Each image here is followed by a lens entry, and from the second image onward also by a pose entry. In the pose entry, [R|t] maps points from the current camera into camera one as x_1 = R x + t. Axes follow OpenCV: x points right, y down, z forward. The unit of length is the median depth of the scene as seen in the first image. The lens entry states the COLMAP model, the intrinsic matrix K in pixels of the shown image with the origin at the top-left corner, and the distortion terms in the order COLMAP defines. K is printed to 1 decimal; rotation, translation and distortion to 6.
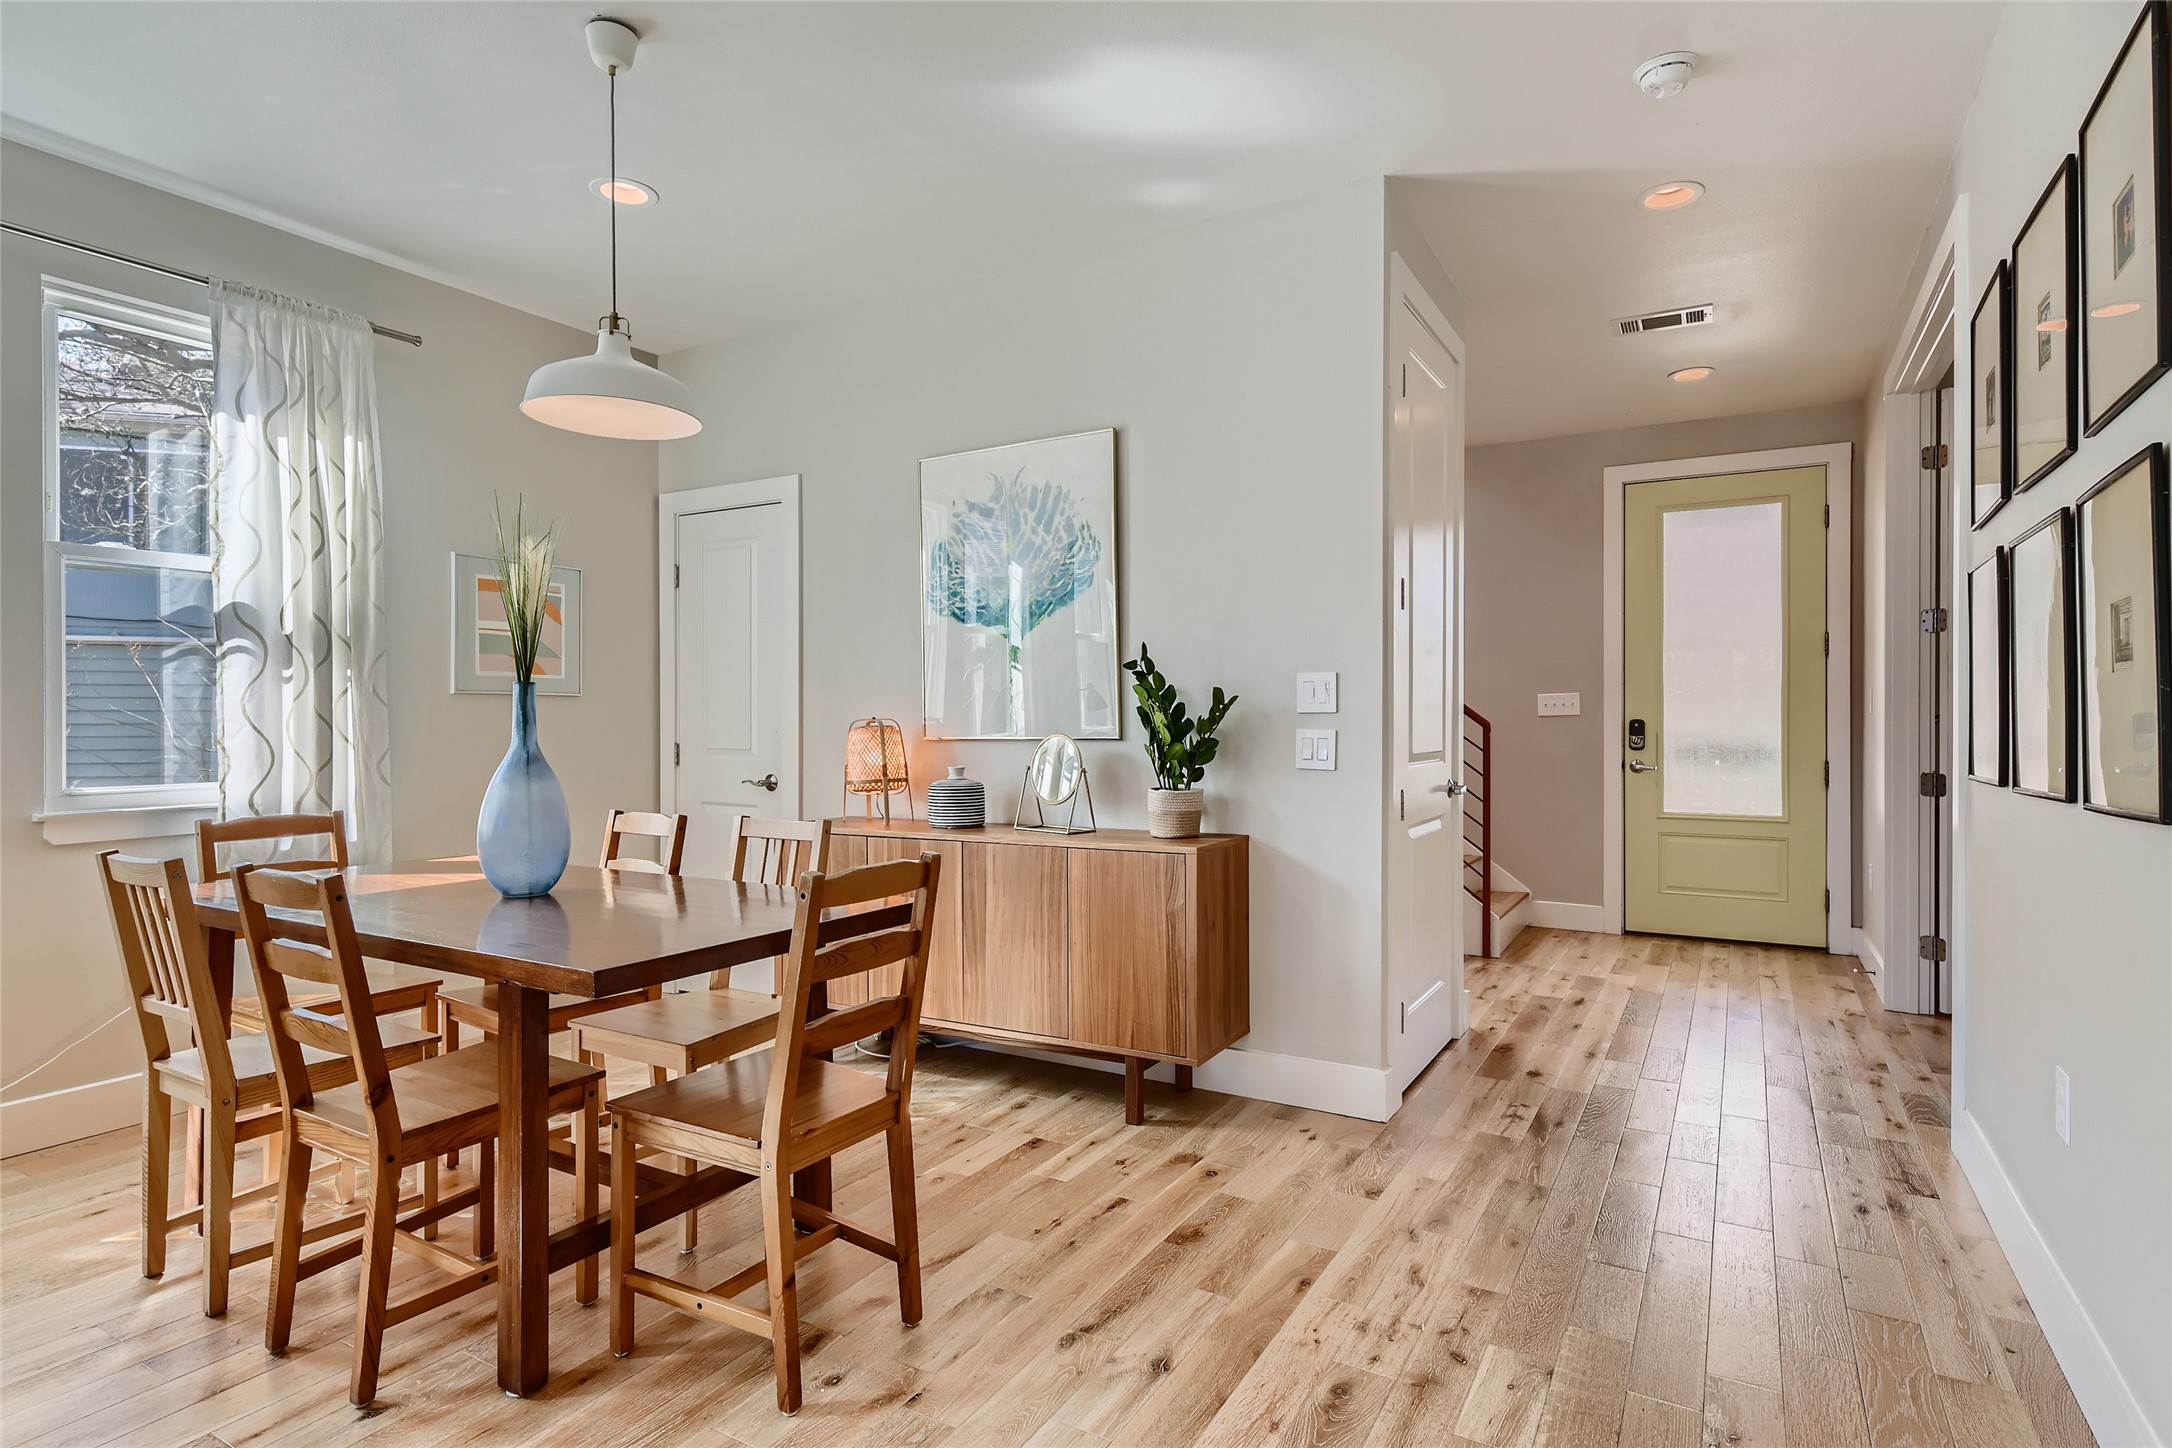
lens RADIAL K [[1117.5, 0, 1086.6], [0, 1117.5, 716.6], [0, 0, 1]] dist [0.000931, 0.000367]
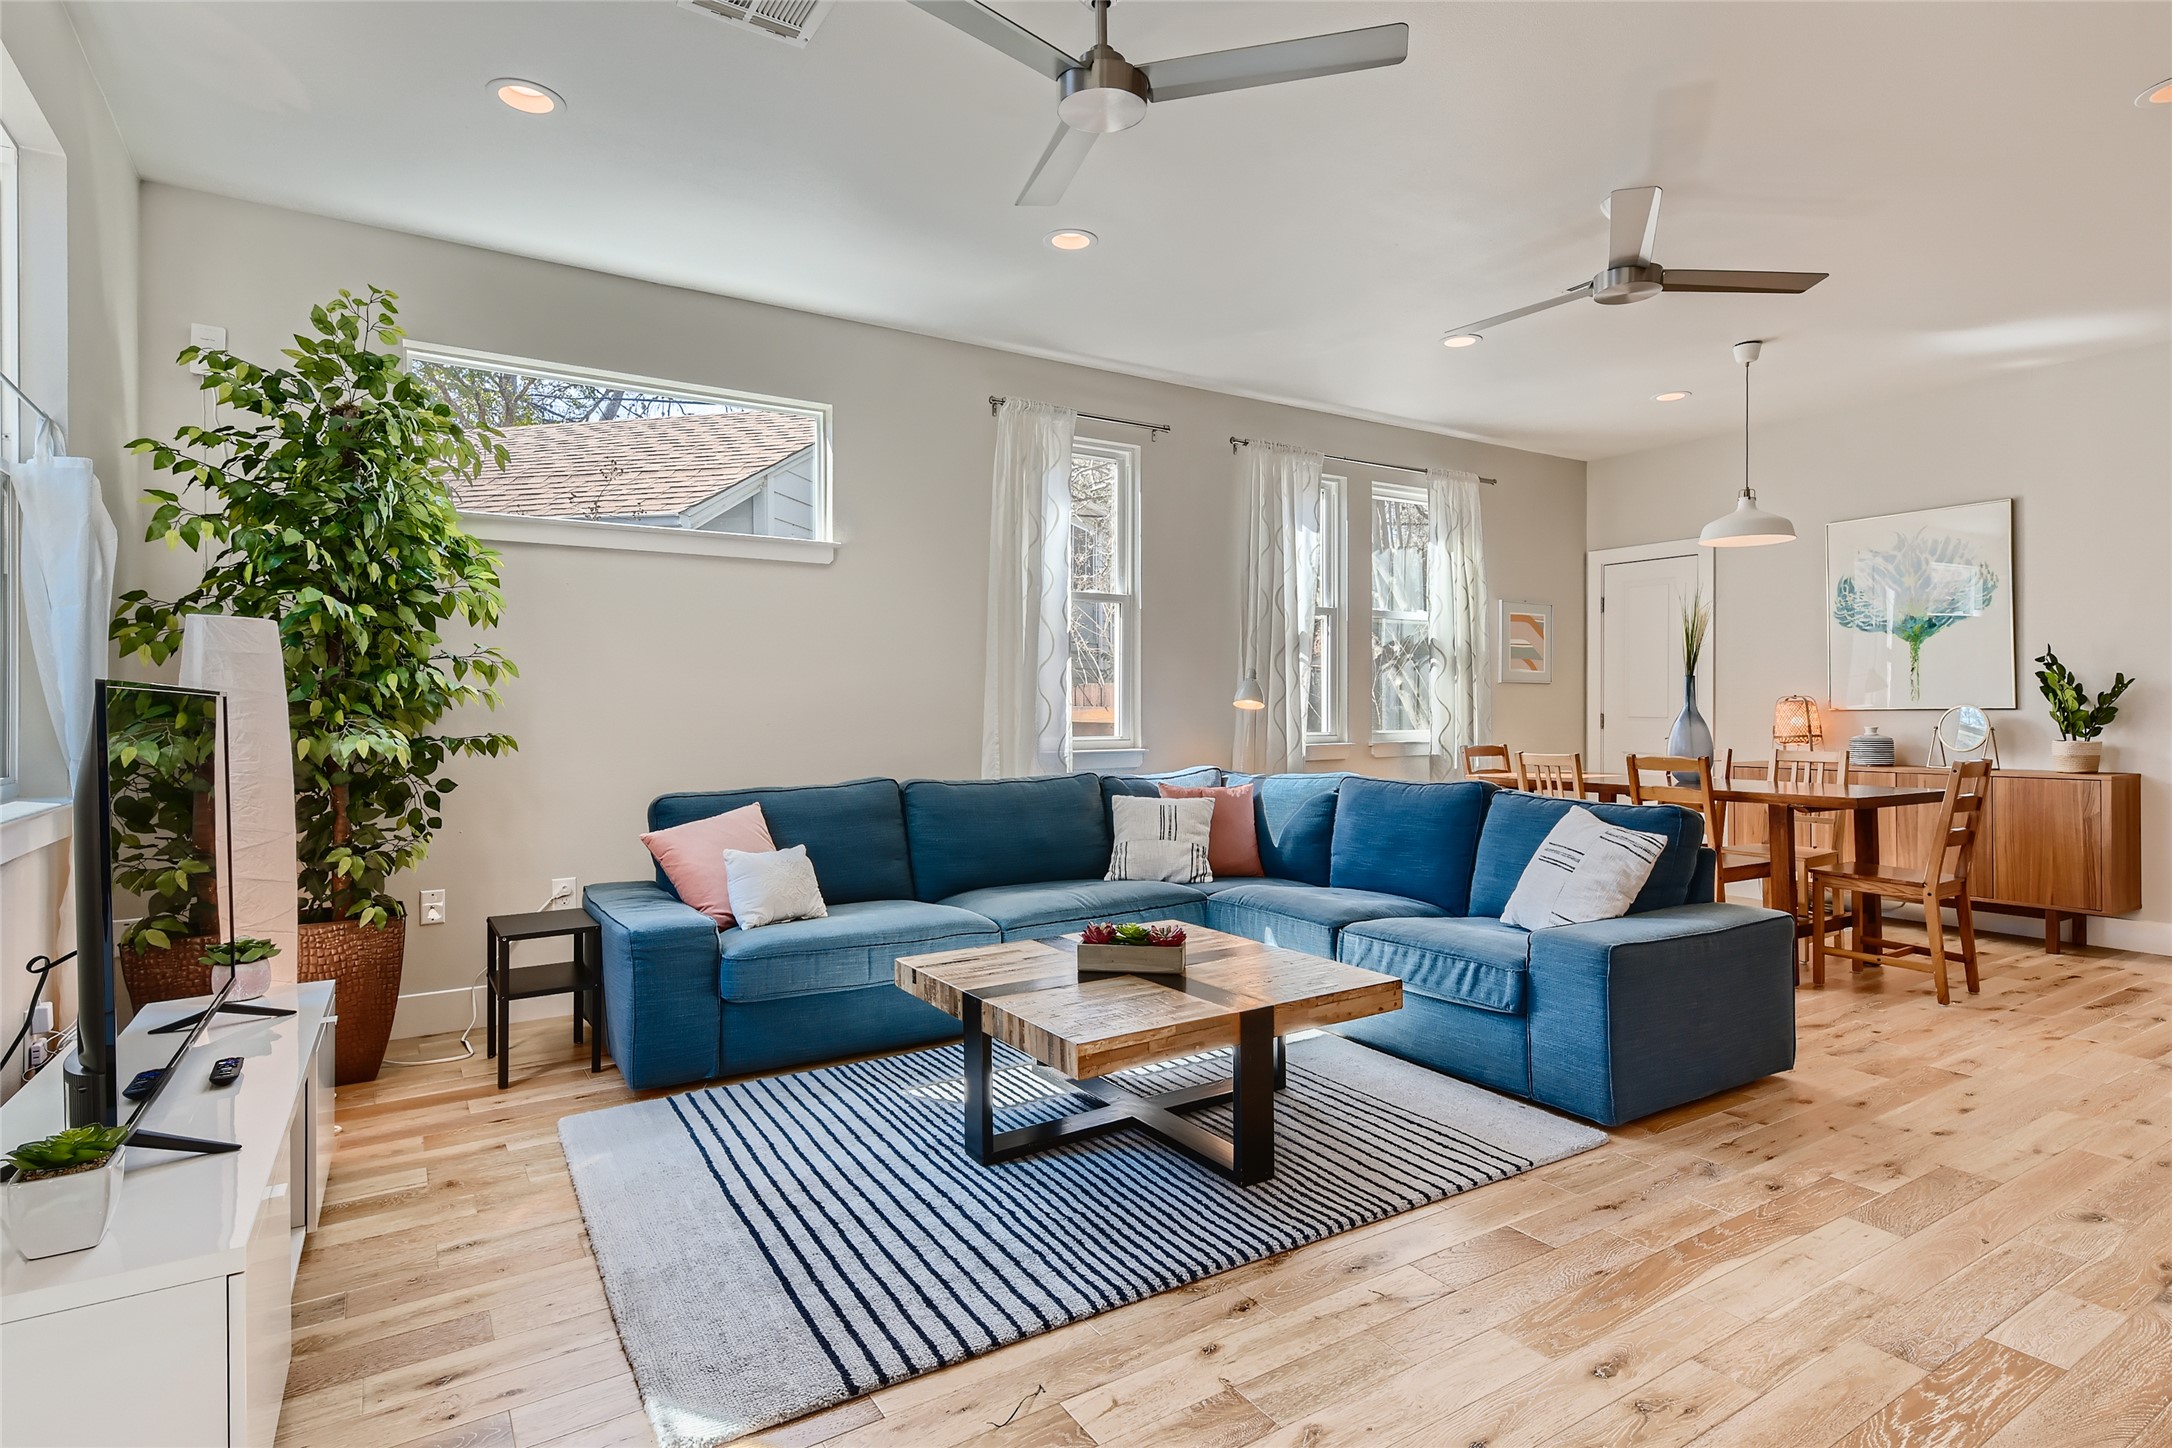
lens RADIAL K [[1091.5, 0, 1084.2], [0, 1091.5, 714.8], [0, 0, 1]] dist [0.008267, 0.000478]
pose [[0.883061, 0.003940, -0.469241, -0.408303], [0.000793, 0.999951, 0.009889, 0.014183], [0.469257, -0.009104, 0.883015, -0.935882]]
